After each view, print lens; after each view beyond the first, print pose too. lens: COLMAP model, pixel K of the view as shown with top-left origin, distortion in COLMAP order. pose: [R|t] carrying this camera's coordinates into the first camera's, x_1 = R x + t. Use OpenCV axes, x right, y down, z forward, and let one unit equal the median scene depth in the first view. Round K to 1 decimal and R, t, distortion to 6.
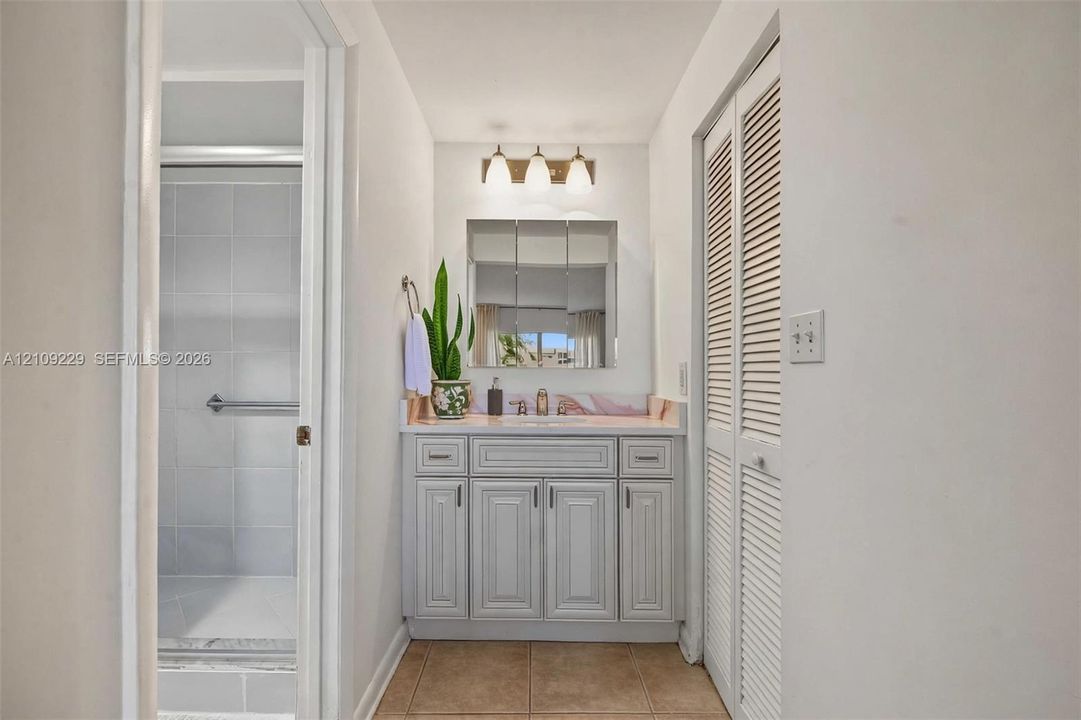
lens RADIAL K [[426.5, 0, 539.8], [0, 426.5, 370.1], [0, 0, 1]] dist [-0.012436, -0.000060]
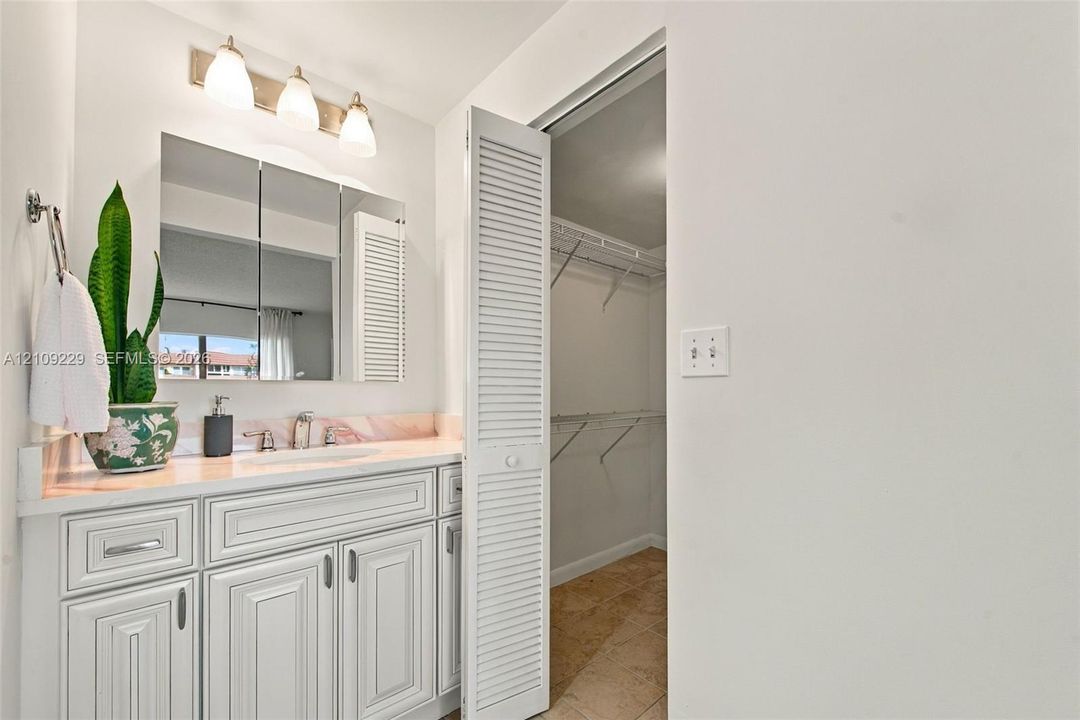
lens RADIAL K [[426.2, 0, 533.8], [0, 426.2, 377.4], [0, 0, 1]] dist [-0.012436, -0.000060]
pose [[0.751854, 0.005956, 0.659303, -0.183799], [0.002824, 0.999921, -0.012254, -0.001909], [-0.659324, 0.011075, 0.751778, 0.241685]]
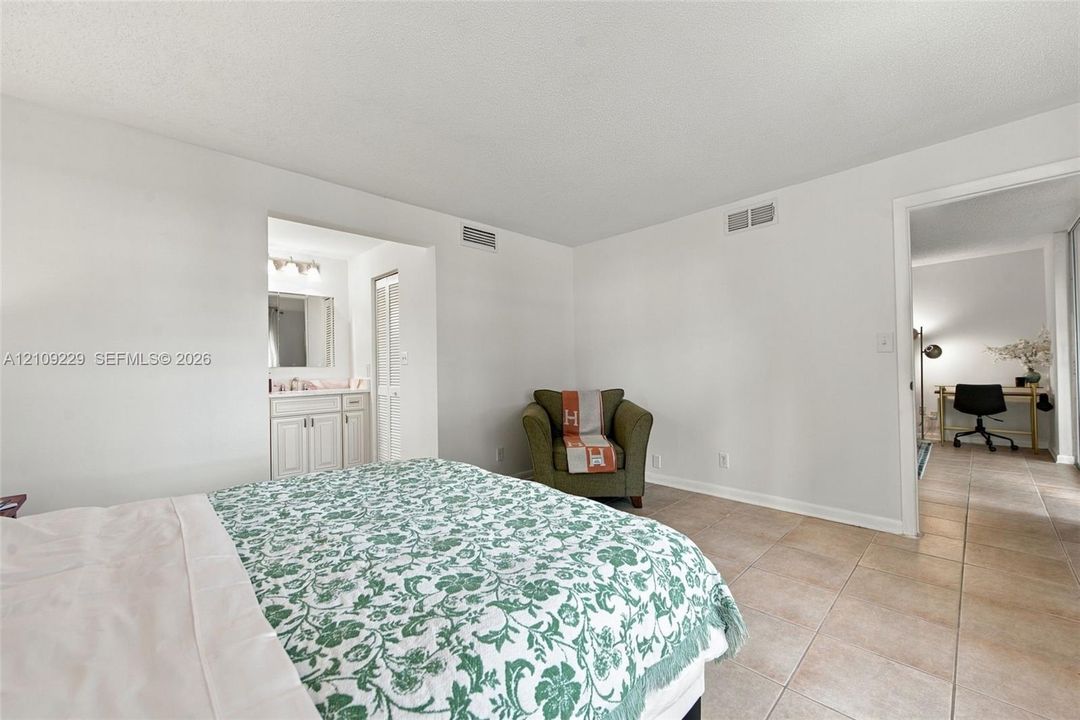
lens RADIAL K [[426.2, 0, 538.1], [0, 426.2, 355.3], [0, 0, 1]] dist [-0.012436, -0.000060]
pose [[0.713593, -0.004146, 0.700548, -0.622704], [0.025394, 0.999478, -0.019952, 0.009524], [-0.700100, 0.032028, 0.713326, -1.321051]]
